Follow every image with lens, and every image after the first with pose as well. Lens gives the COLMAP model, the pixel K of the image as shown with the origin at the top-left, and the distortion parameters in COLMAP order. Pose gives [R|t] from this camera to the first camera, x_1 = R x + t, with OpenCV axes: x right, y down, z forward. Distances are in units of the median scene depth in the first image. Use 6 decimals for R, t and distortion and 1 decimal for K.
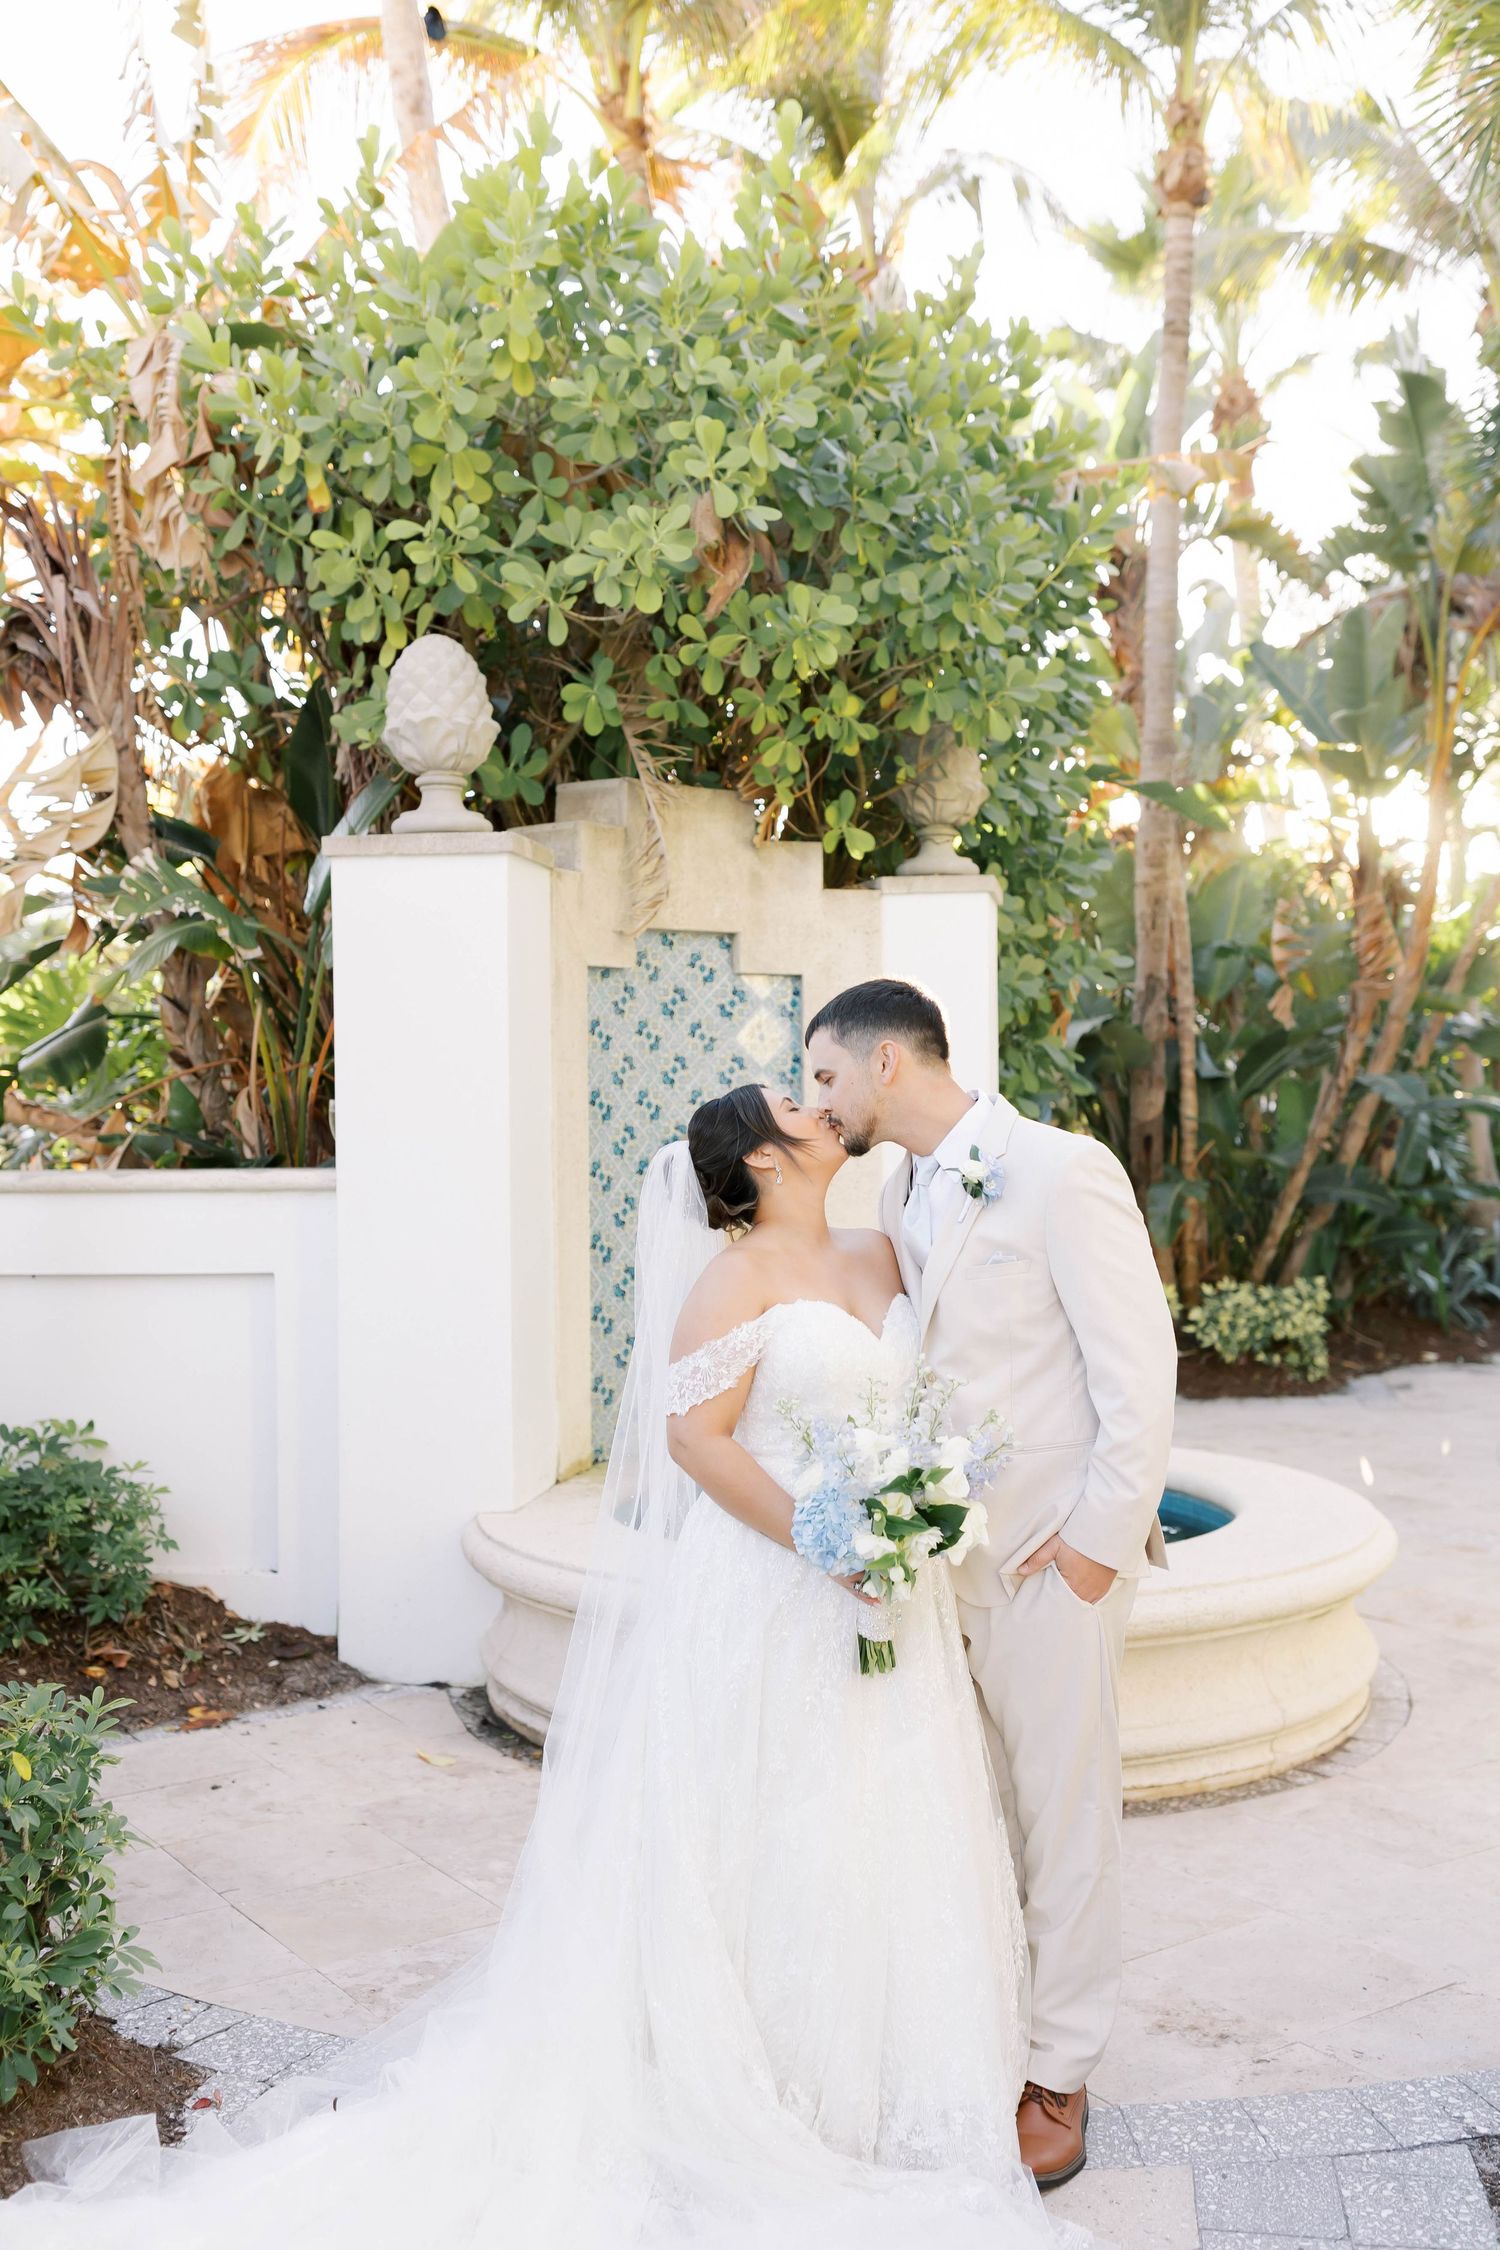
lens RADIAL K [[2155.9, 0, 750.0], [0, 2155.9, 1125.0], [0, 0, 1]] dist [0.086057, -0.015617]
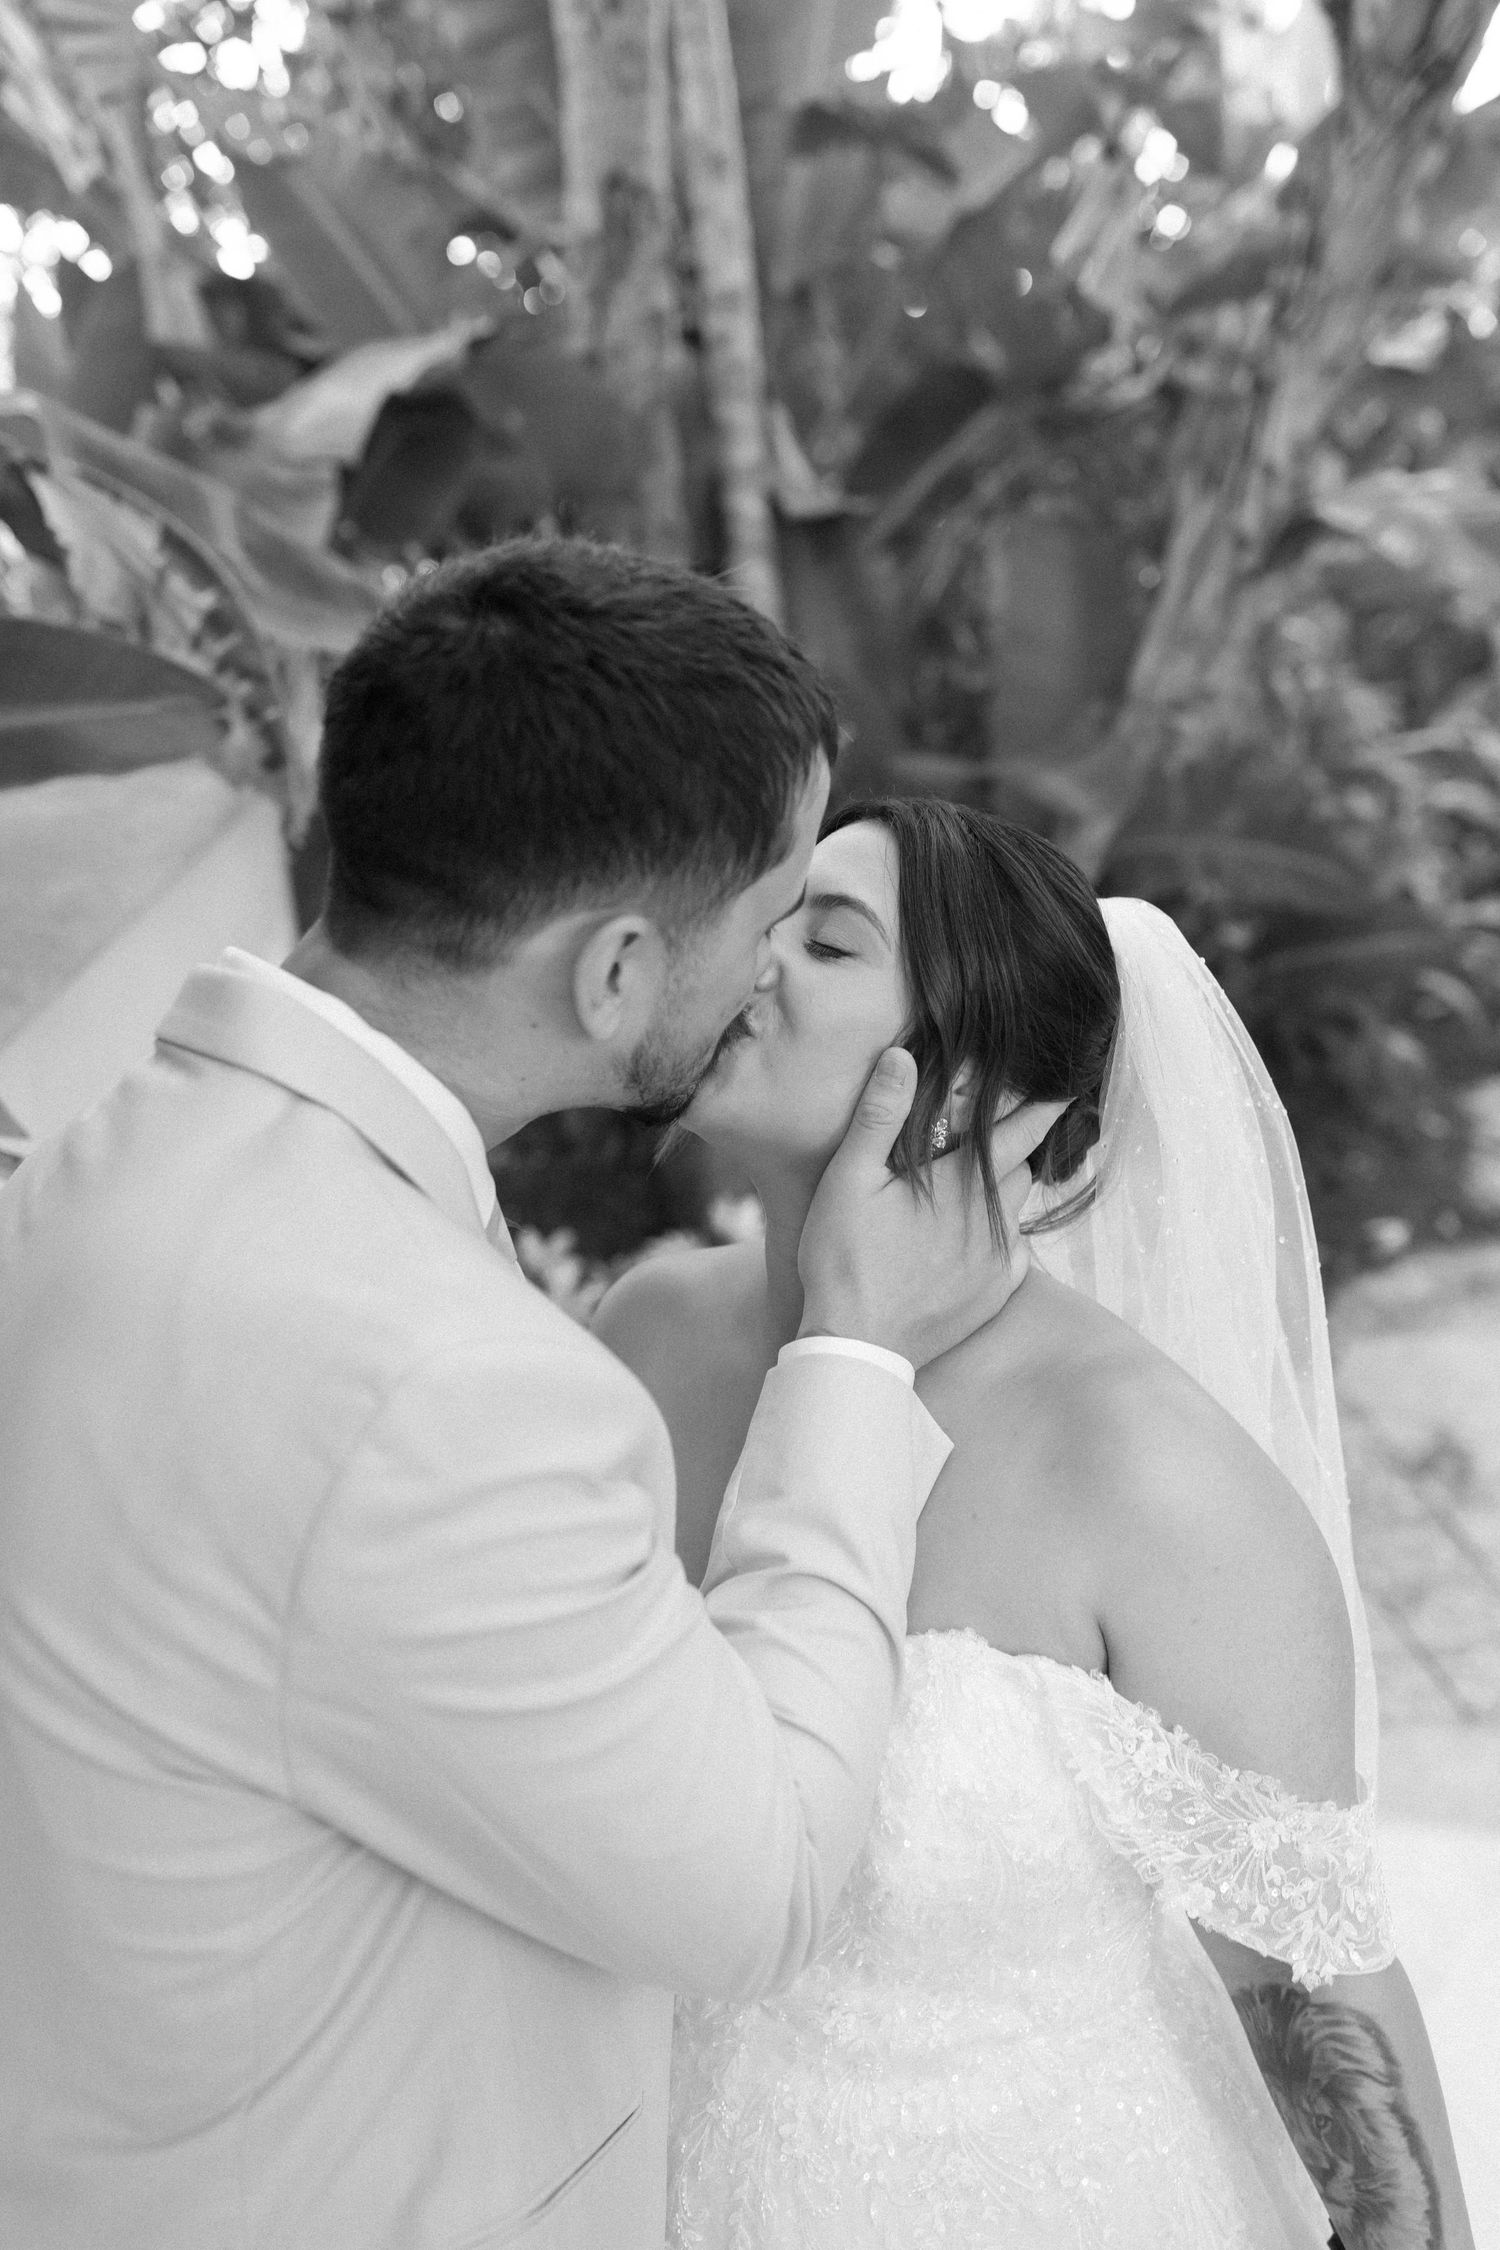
lens RADIAL K [[2127.5, 0, 749.3], [0, 2127.5, 1093.0], [0, 0, 1]] dist [0.005830, 0.001981]
pose [[0.968578, -0.112501, 0.221812, 0.230973], [0.050943, 0.962678, 0.265811, -0.045293], [-0.243437, -0.246159, 0.938160, 1.287828]]
